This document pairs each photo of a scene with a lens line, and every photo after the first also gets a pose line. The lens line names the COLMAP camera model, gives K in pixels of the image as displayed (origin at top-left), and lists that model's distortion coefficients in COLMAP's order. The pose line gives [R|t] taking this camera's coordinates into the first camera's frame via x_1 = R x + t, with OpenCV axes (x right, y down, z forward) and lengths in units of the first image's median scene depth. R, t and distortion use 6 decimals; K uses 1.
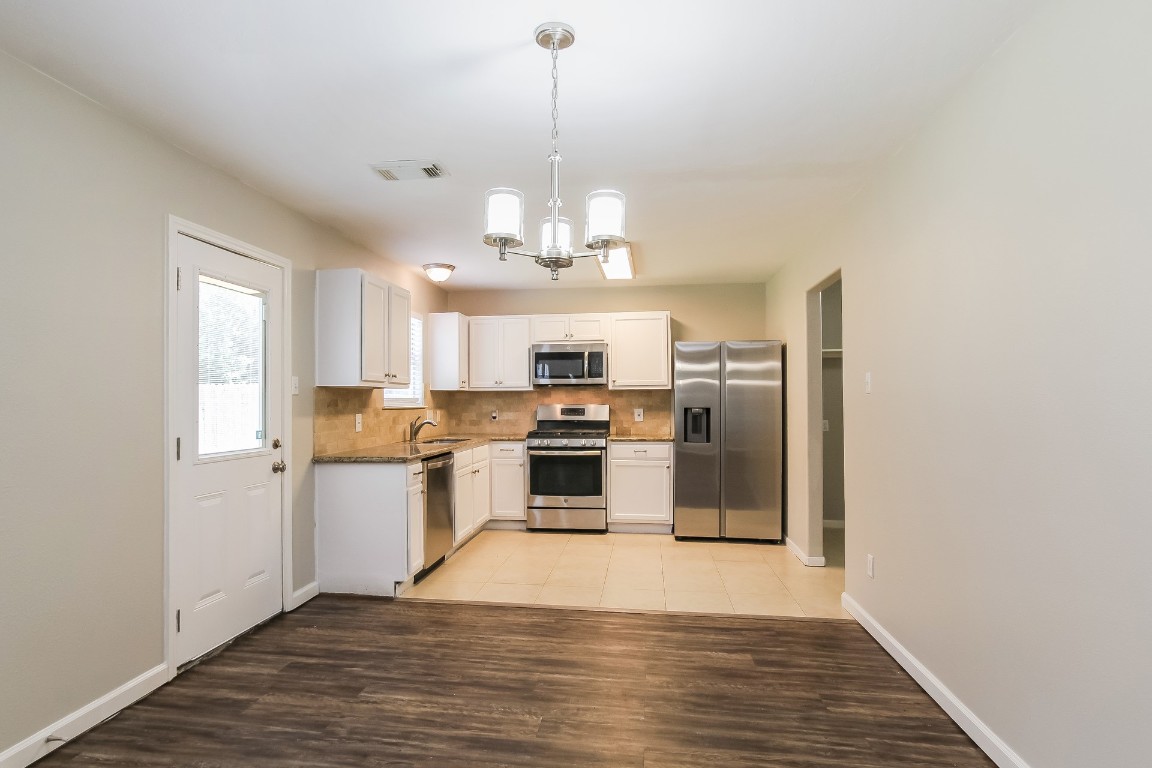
lens RADIAL K [[591.7, 0, 566.5], [0, 591.7, 389.4], [0, 0, 1]] dist [-0.017111, 0.000146]
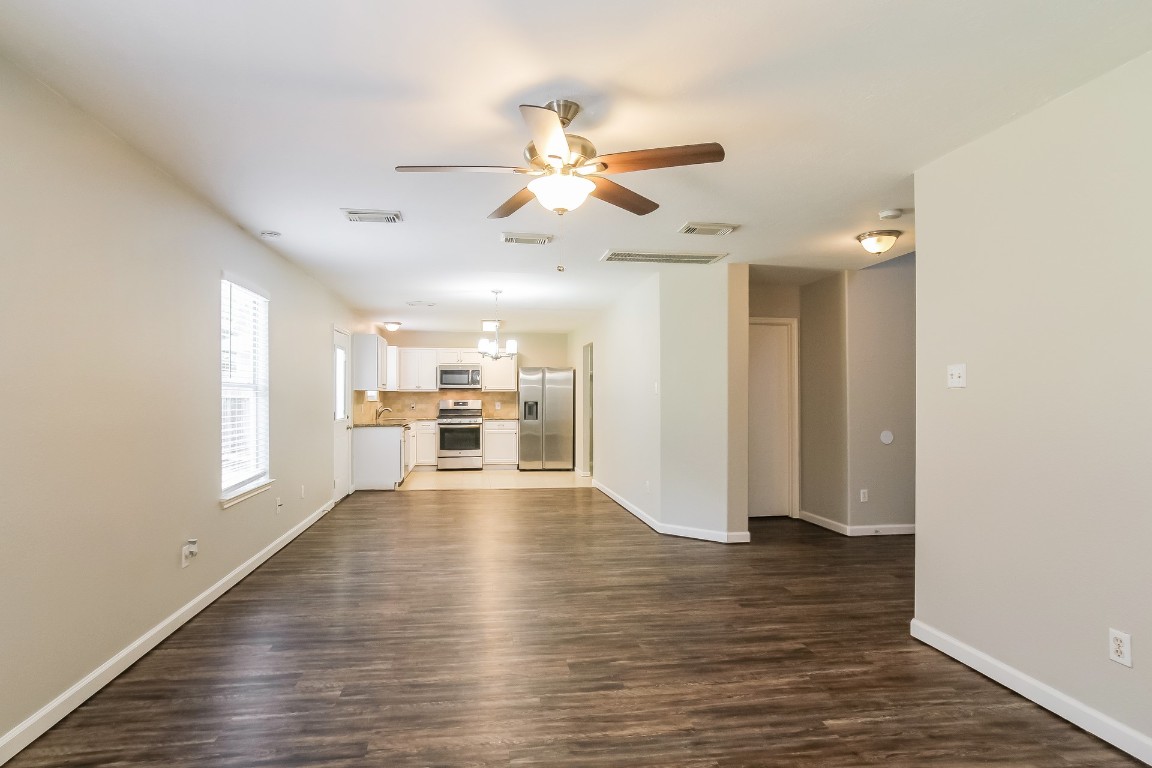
lens RADIAL K [[591.7, 0, 570.7], [0, 591.7, 384.0], [0, 0, 1]] dist [-0.017111, 0.000146]
pose [[0.953264, 0.010347, 0.301963, -0.216373], [-0.009556, 0.999946, -0.004096, -0.017289], [-0.301989, 0.001018, 0.953311, -0.791284]]
